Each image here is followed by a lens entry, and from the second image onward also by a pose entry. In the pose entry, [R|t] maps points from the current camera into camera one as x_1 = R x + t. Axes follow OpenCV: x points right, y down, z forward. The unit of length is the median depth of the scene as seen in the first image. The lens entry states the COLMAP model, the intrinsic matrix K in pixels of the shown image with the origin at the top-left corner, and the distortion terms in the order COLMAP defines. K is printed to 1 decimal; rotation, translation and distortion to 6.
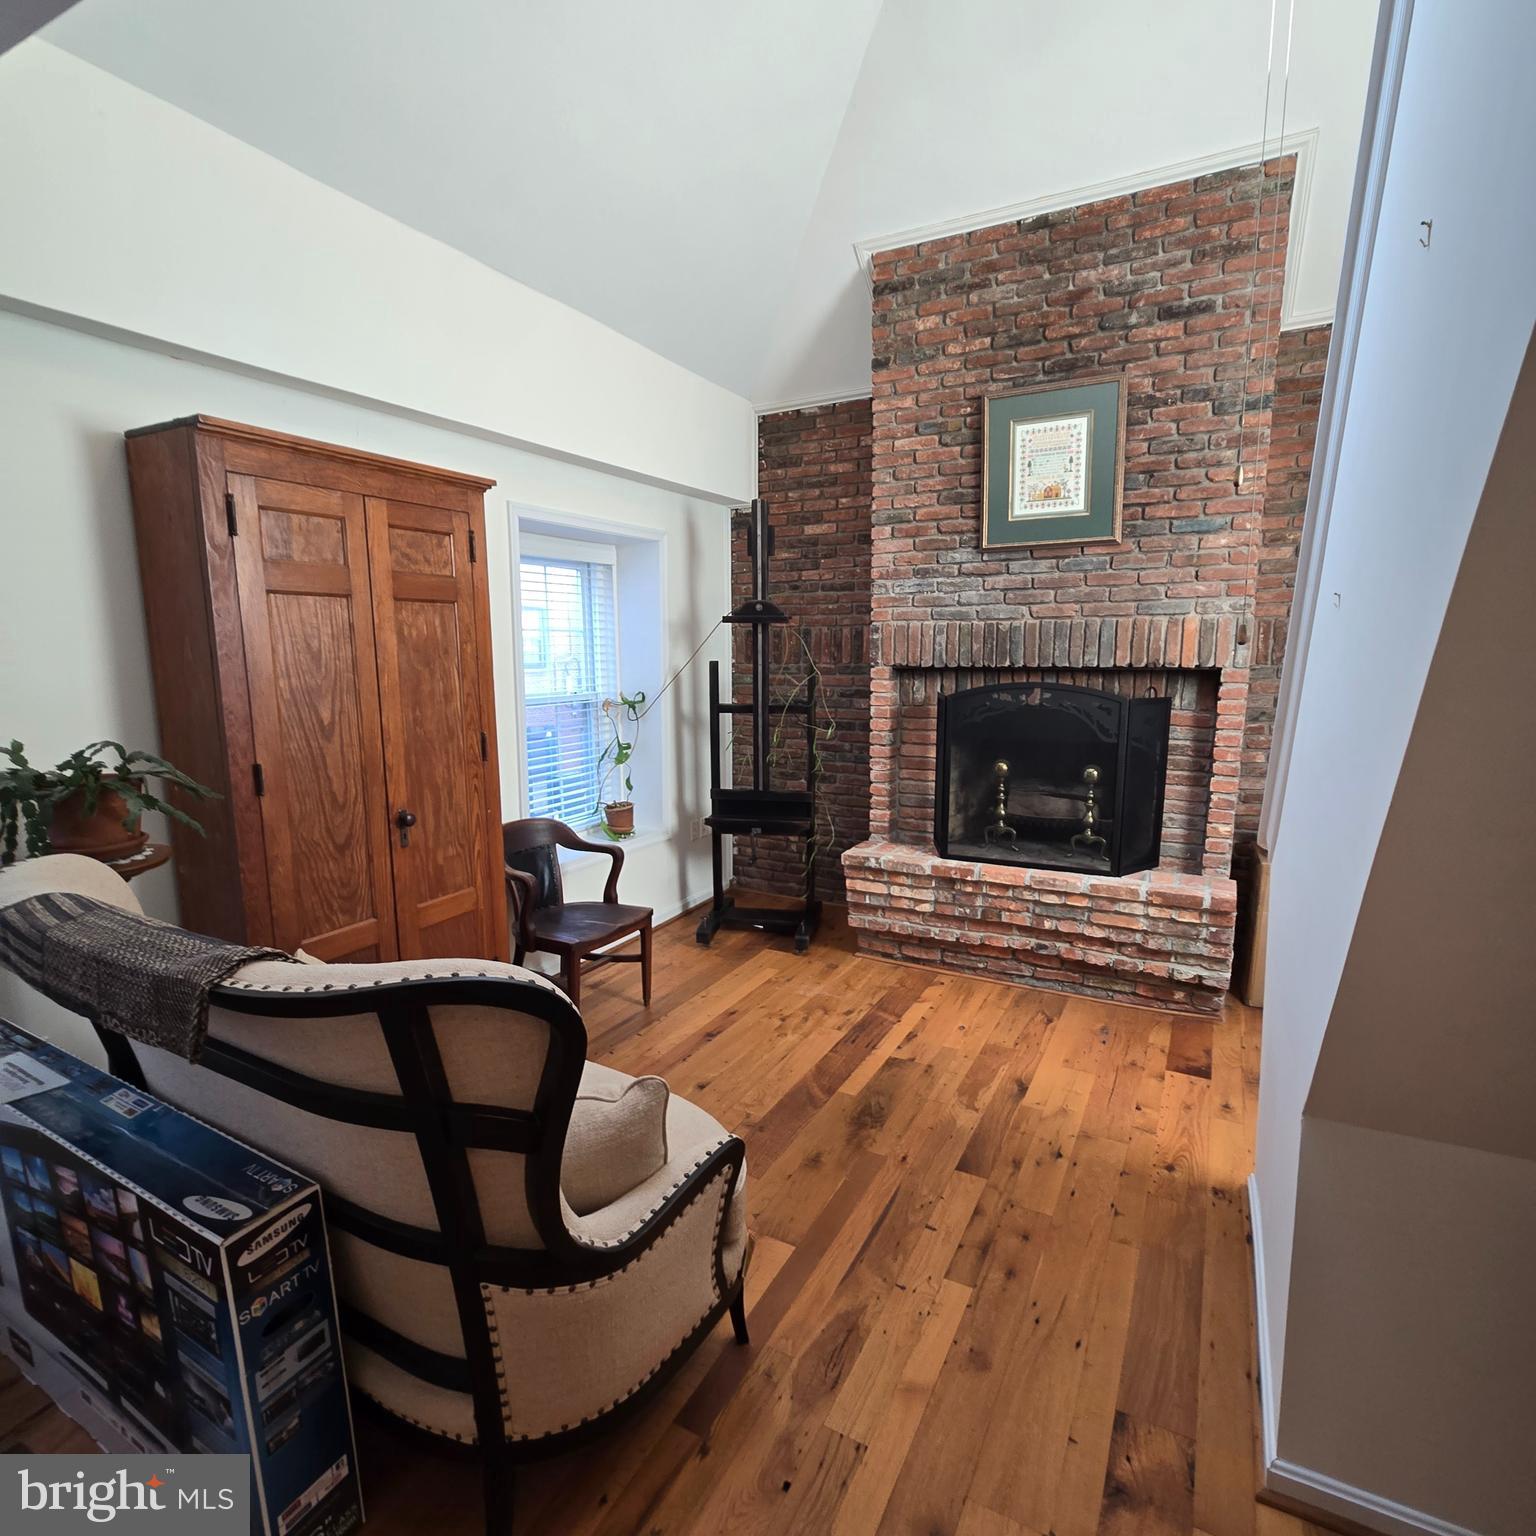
lens RADIAL K [[845.6, 0, 777.7], [0, 845.6, 782.1], [0, 0, 1]] dist [-0.002841, 0.004780]
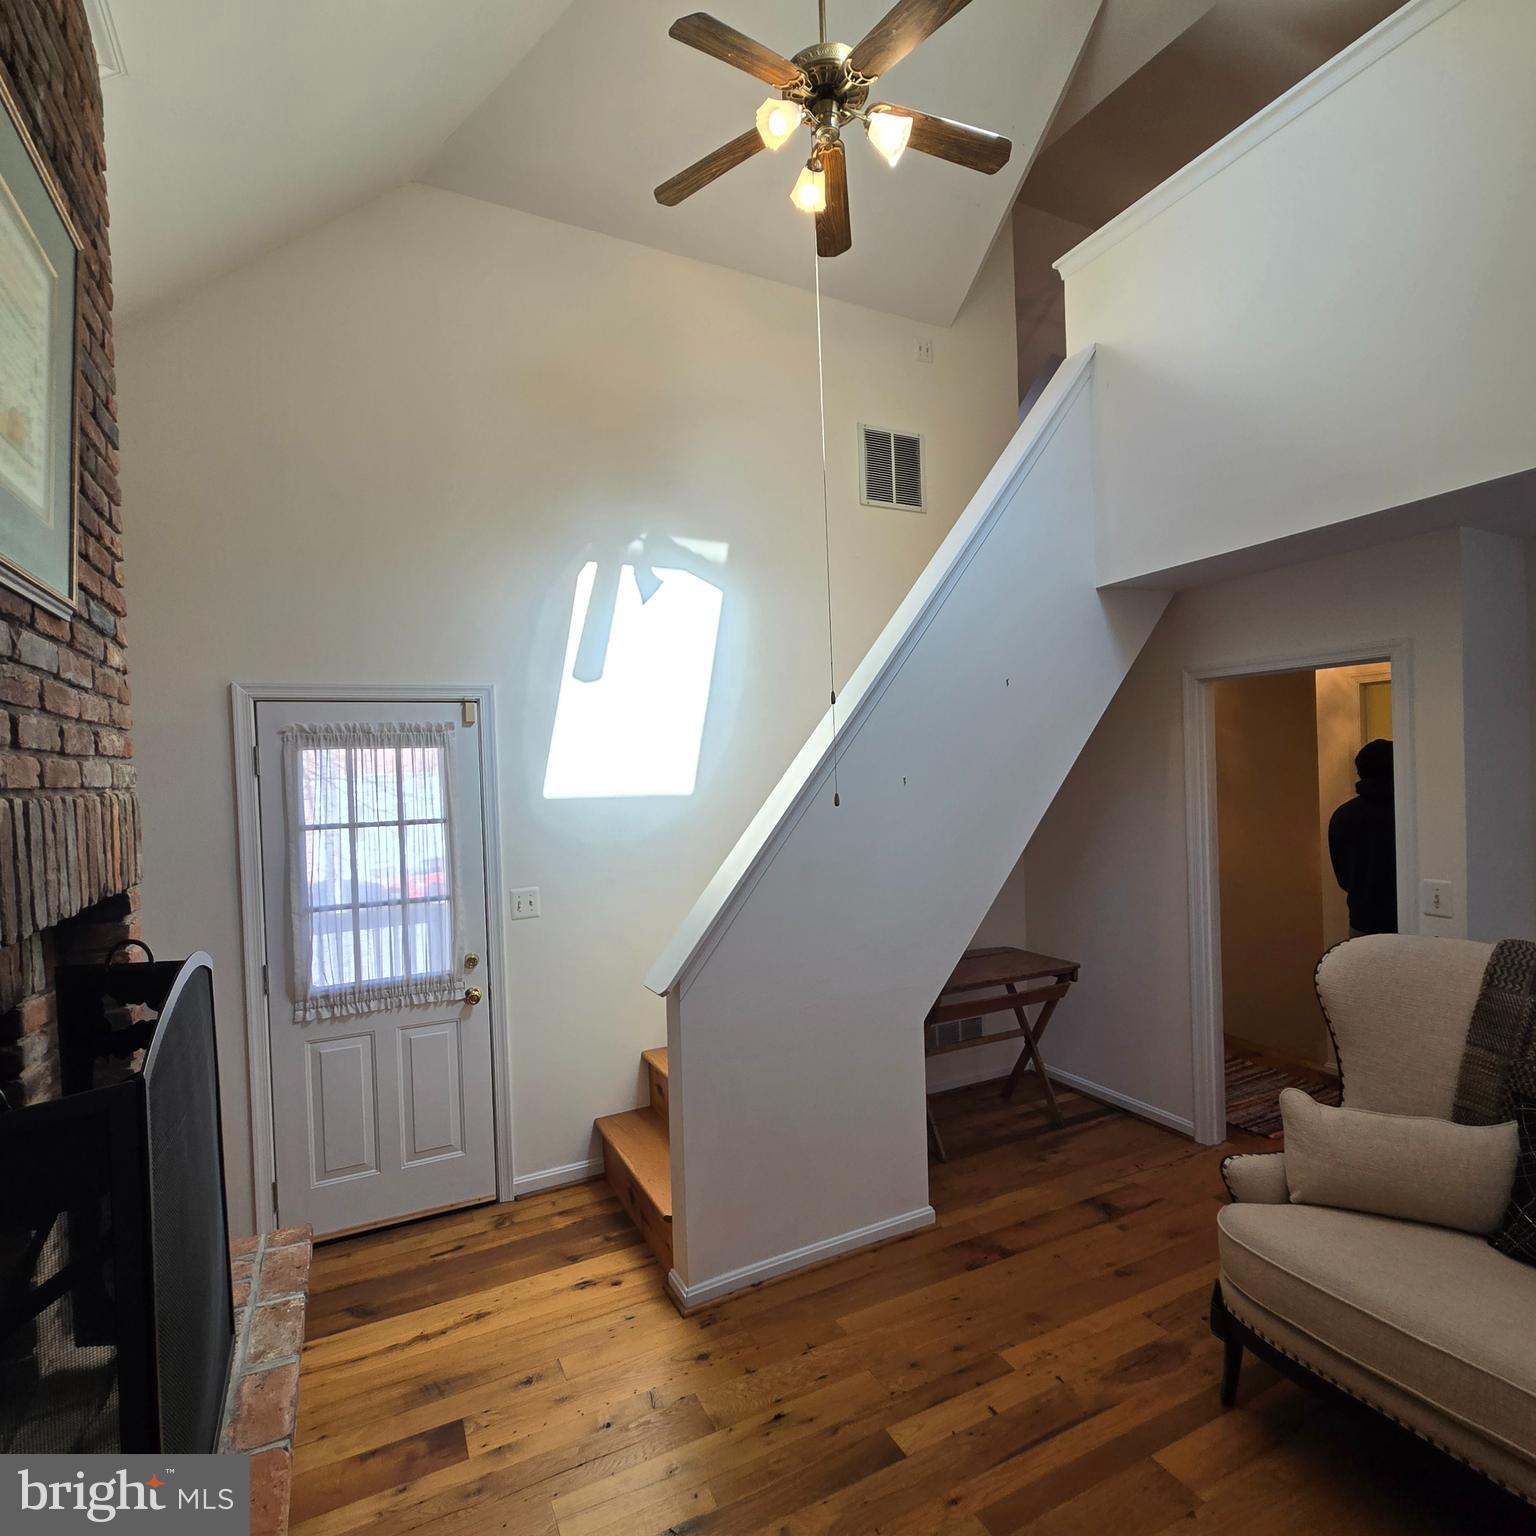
lens RADIAL K [[845.6, 0, 775.6], [0, 845.6, 781.8], [0, 0, 1]] dist [-0.002841, 0.004780]
pose [[-0.818726, 0.029141, 0.573445, -0.120708], [0.128725, 0.982606, 0.133851, -0.212850], [-0.559570, 0.183404, -0.808236, 1.145488]]
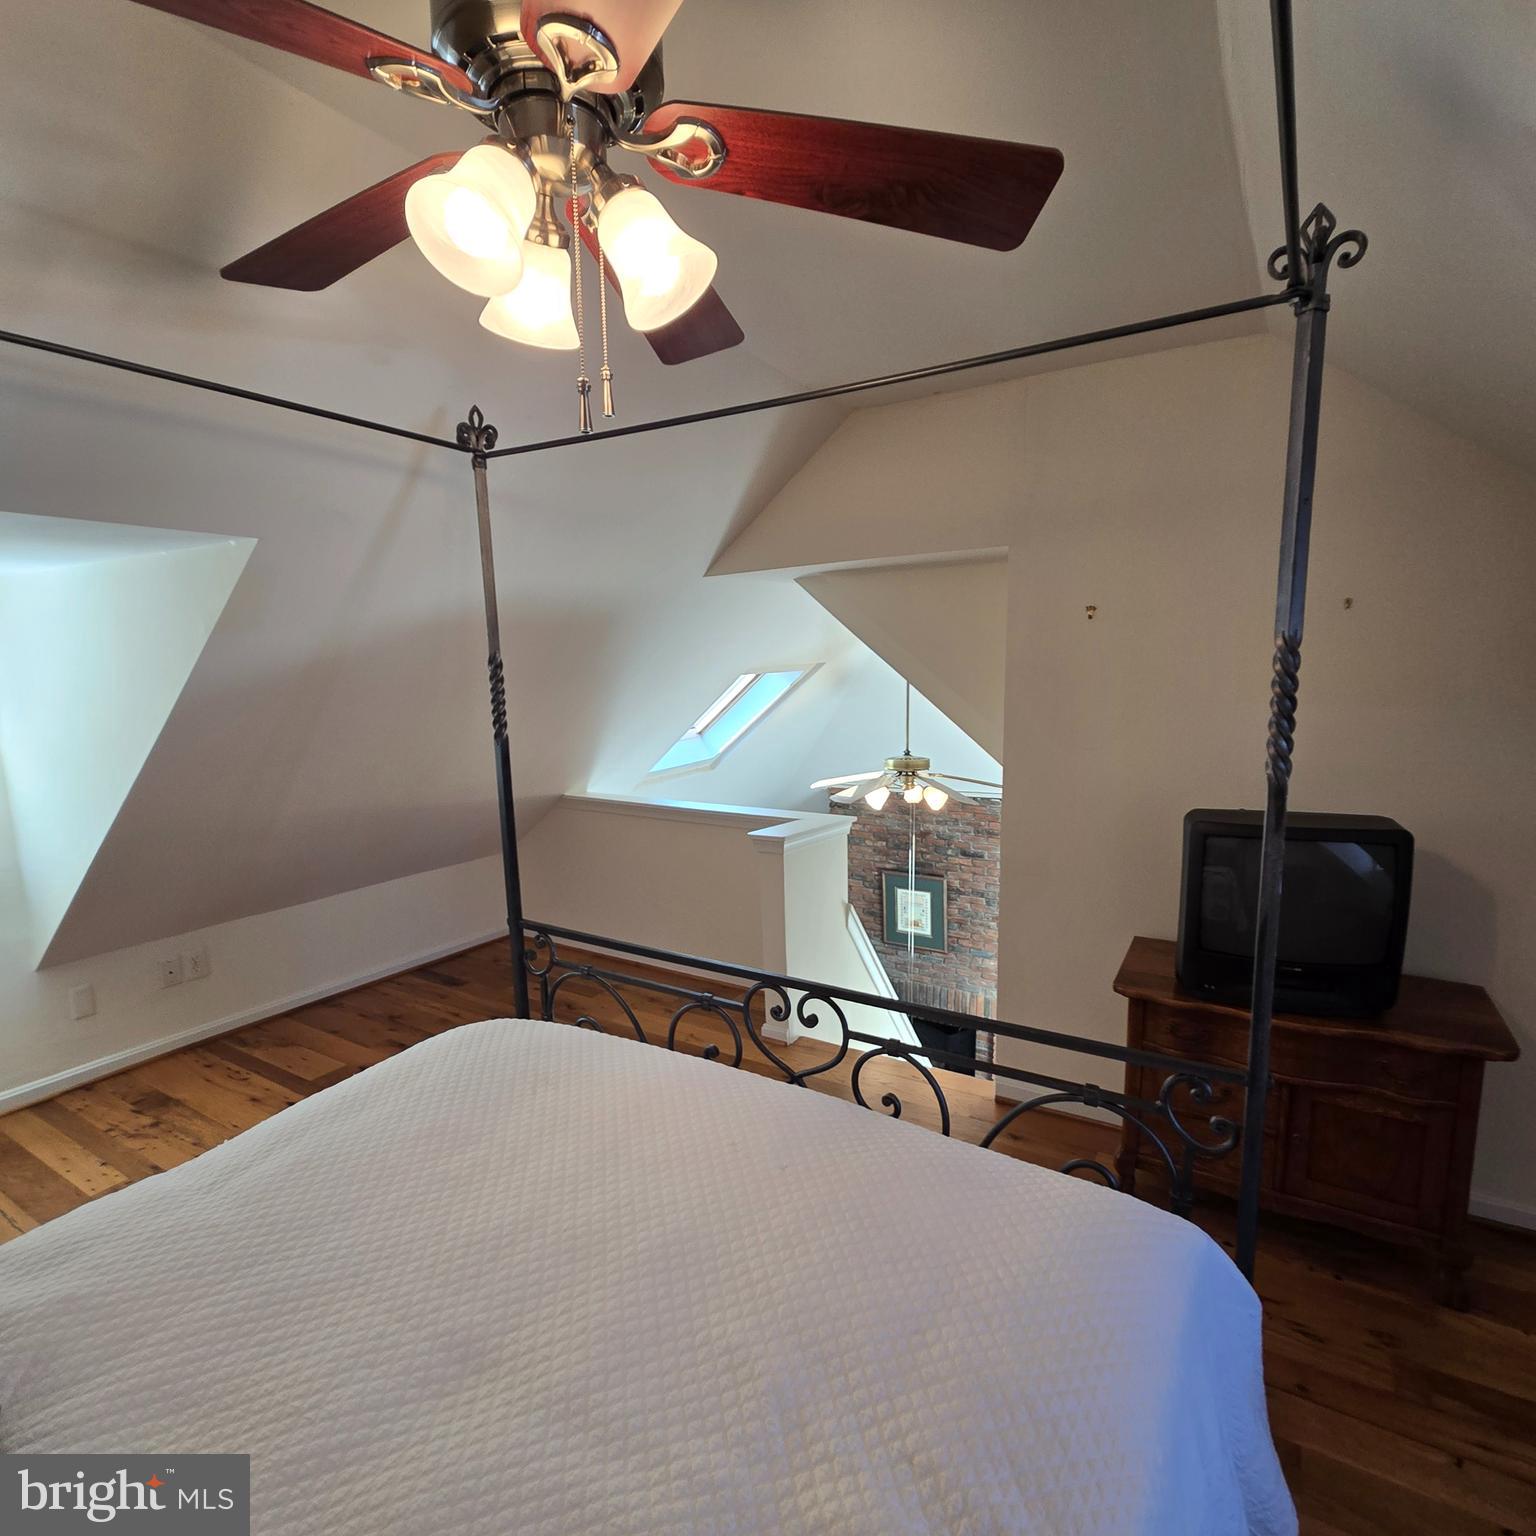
lens RADIAL K [[845.6, 0, 771.0], [0, 845.6, 780.0], [0, 0, 1]] dist [-0.002841, 0.004780]
pose [[0.996724, 0.003109, -0.080822, 0.146220], [-0.003498, 0.999983, -0.004675, -0.675715], [0.080806, 0.004943, 0.996718, -1.024567]]
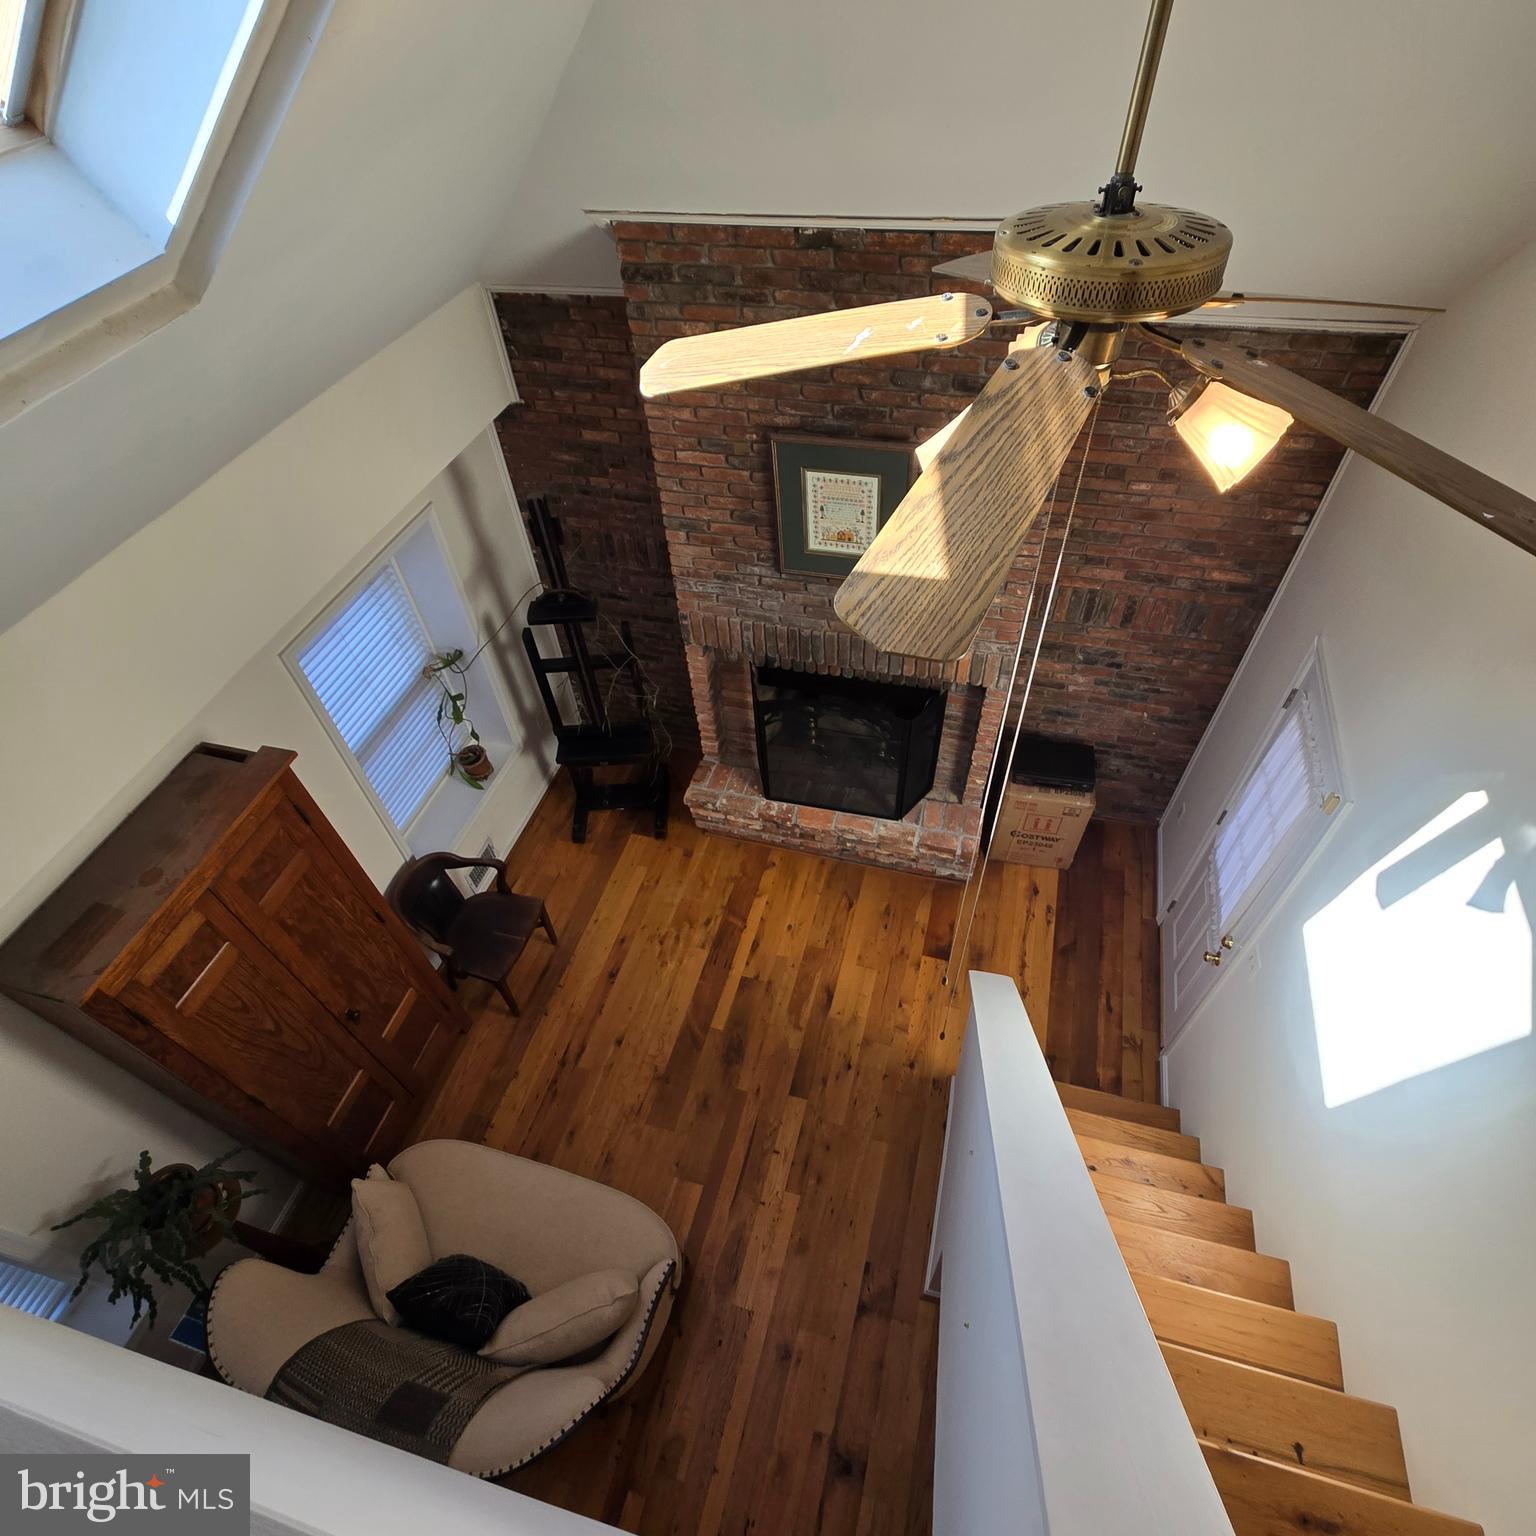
lens RADIAL K [[845.6, 0, 783.6], [0, 845.6, 793.8], [0, 0, 1]] dist [-0.002841, 0.004780]
pose [[0.975016, -0.188186, 0.118028, 0.082276], [0.067310, 0.756640, 0.650358, -0.768197], [-0.211693, -0.626164, 0.750403, 0.087567]]
